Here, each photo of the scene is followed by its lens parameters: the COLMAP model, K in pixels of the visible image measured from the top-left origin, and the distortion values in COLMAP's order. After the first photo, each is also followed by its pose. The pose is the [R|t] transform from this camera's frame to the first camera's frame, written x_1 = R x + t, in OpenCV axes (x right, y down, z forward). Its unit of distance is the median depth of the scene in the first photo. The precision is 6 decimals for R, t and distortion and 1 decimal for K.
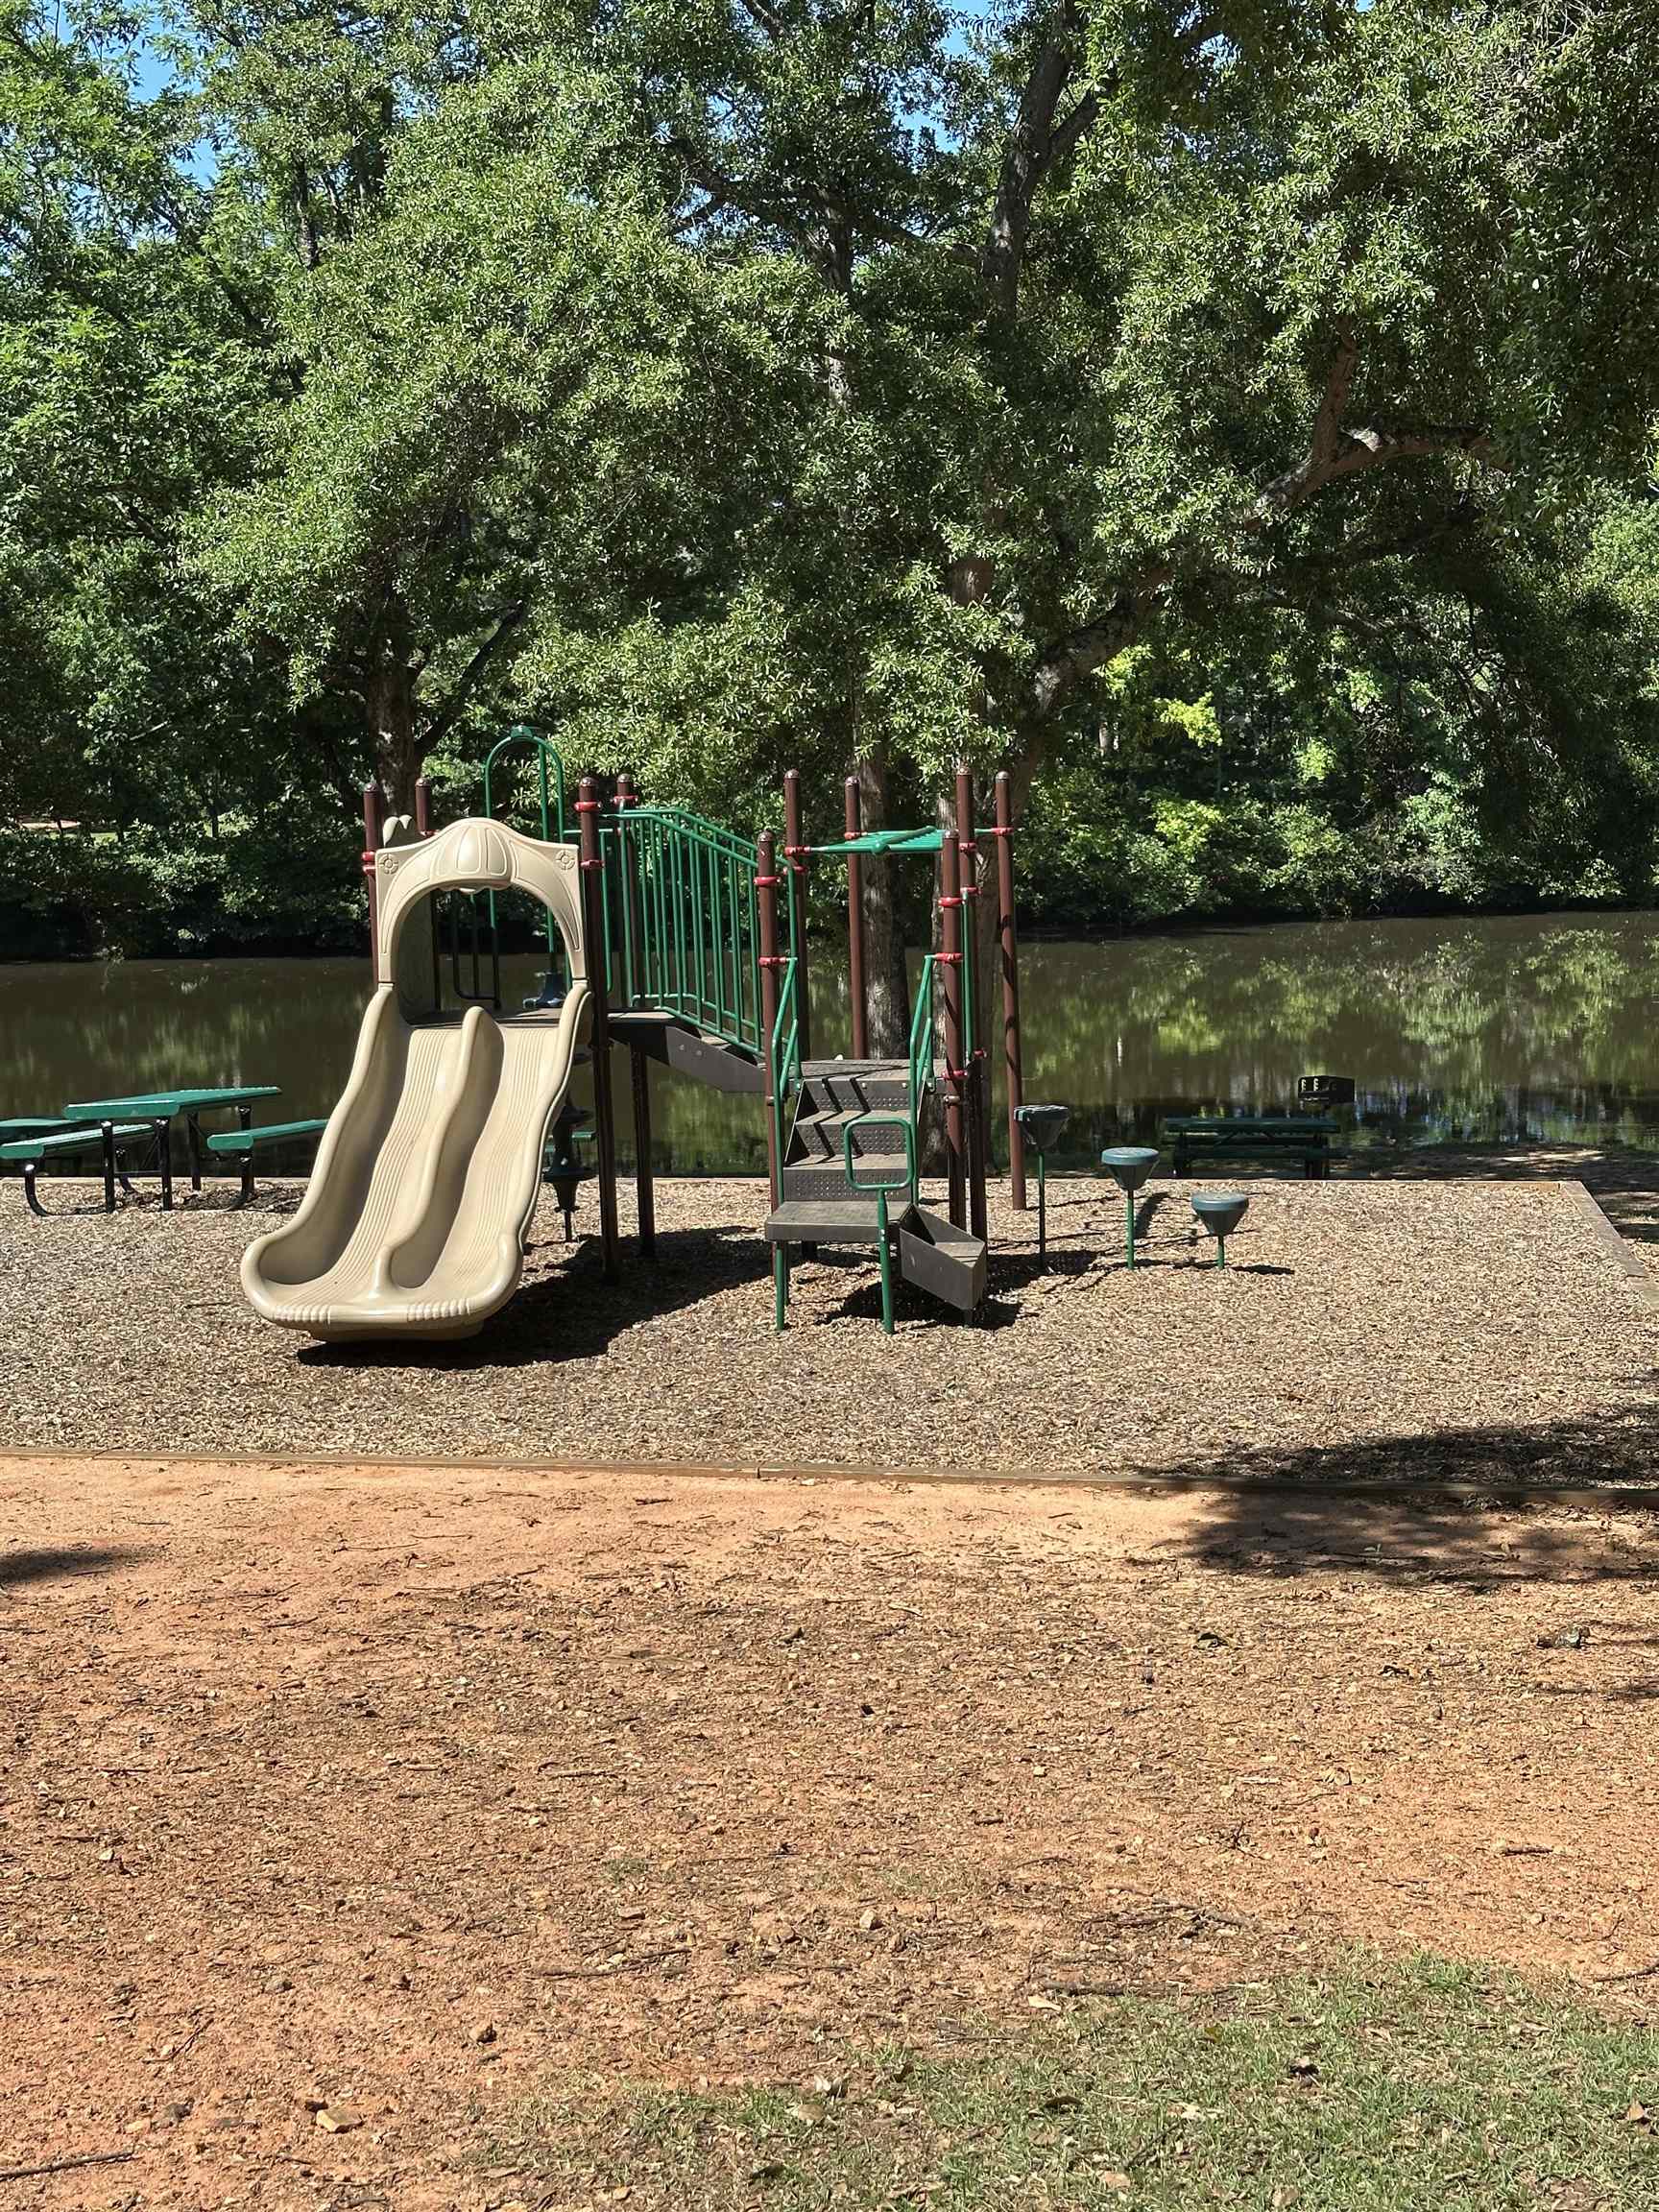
lens RADIAL K [[2968.7, 0, 828.2], [0, 2968.7, 1149.5], [0, 0, 1]] dist [0.162893, -0.445856]
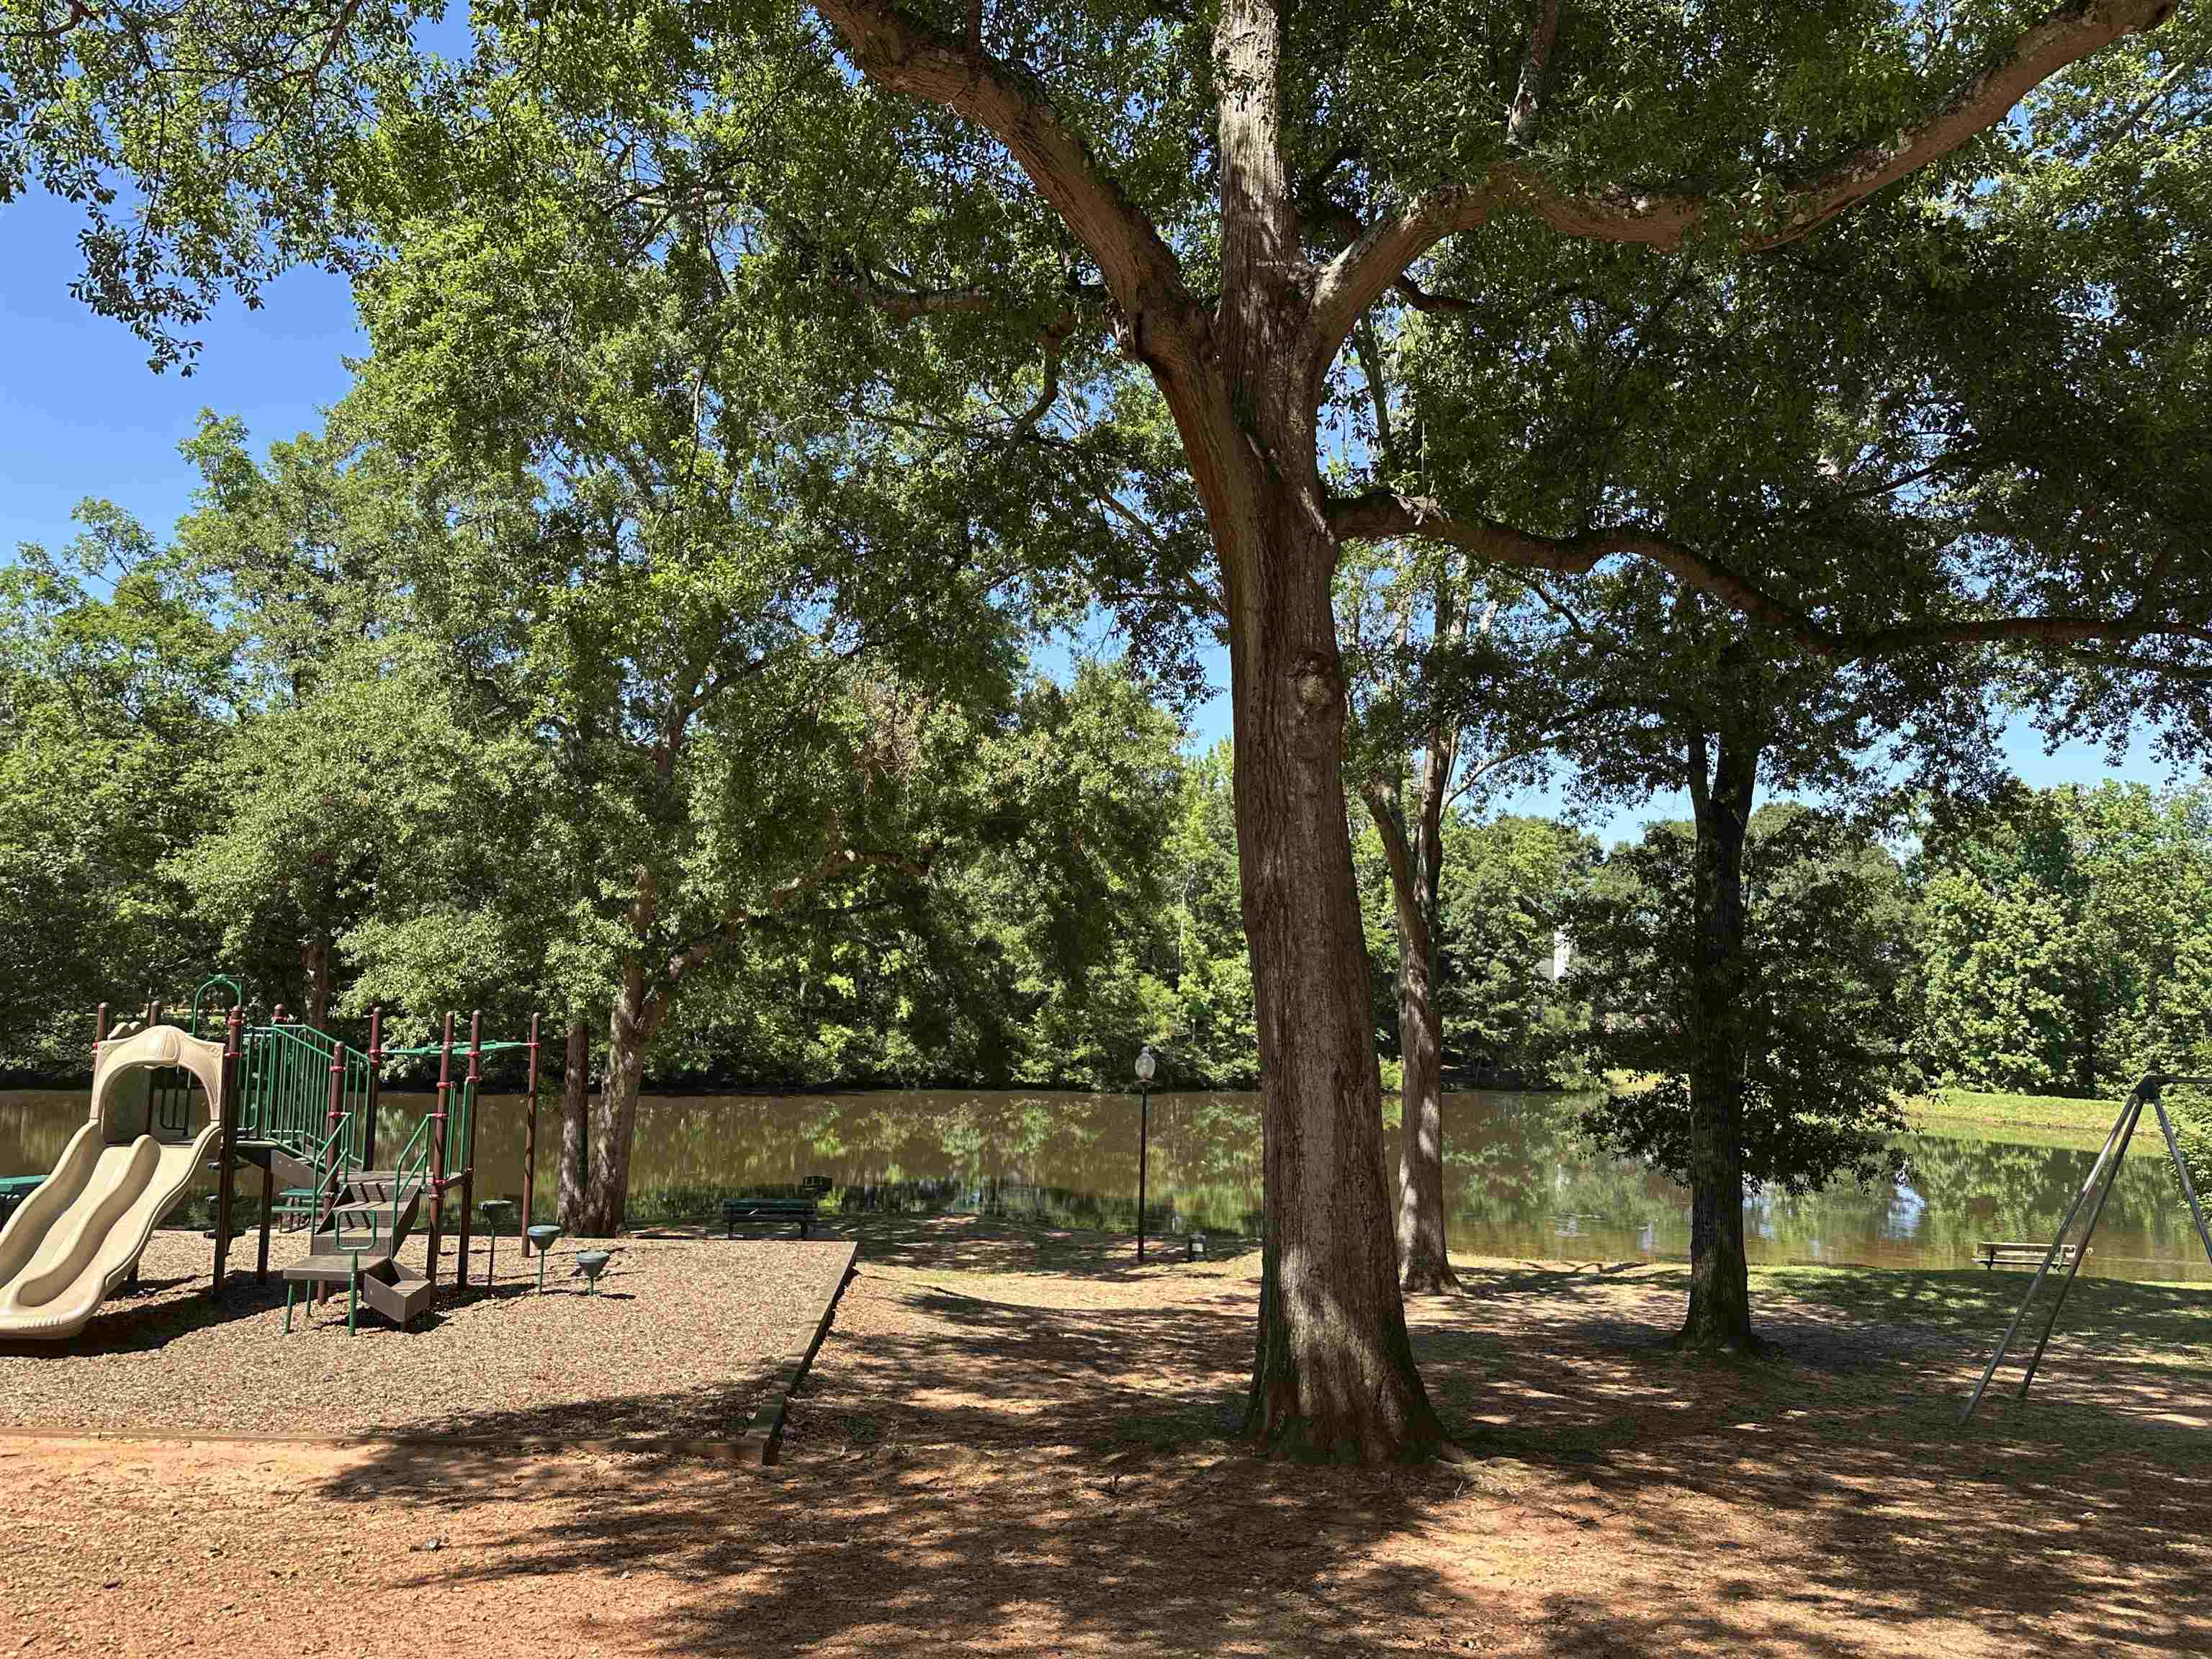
lens RADIAL K [[1518.5, 0, 1106.0], [0, 1518.5, 829.5], [0, 0, 1]] dist [-0.038094, -0.000455]
pose [[0.962075, 0.076267, 0.261906, 0.100510], [-0.010584, 0.969835, -0.243534, -0.008559], [-0.272579, 0.231526, 0.933861, -0.000492]]
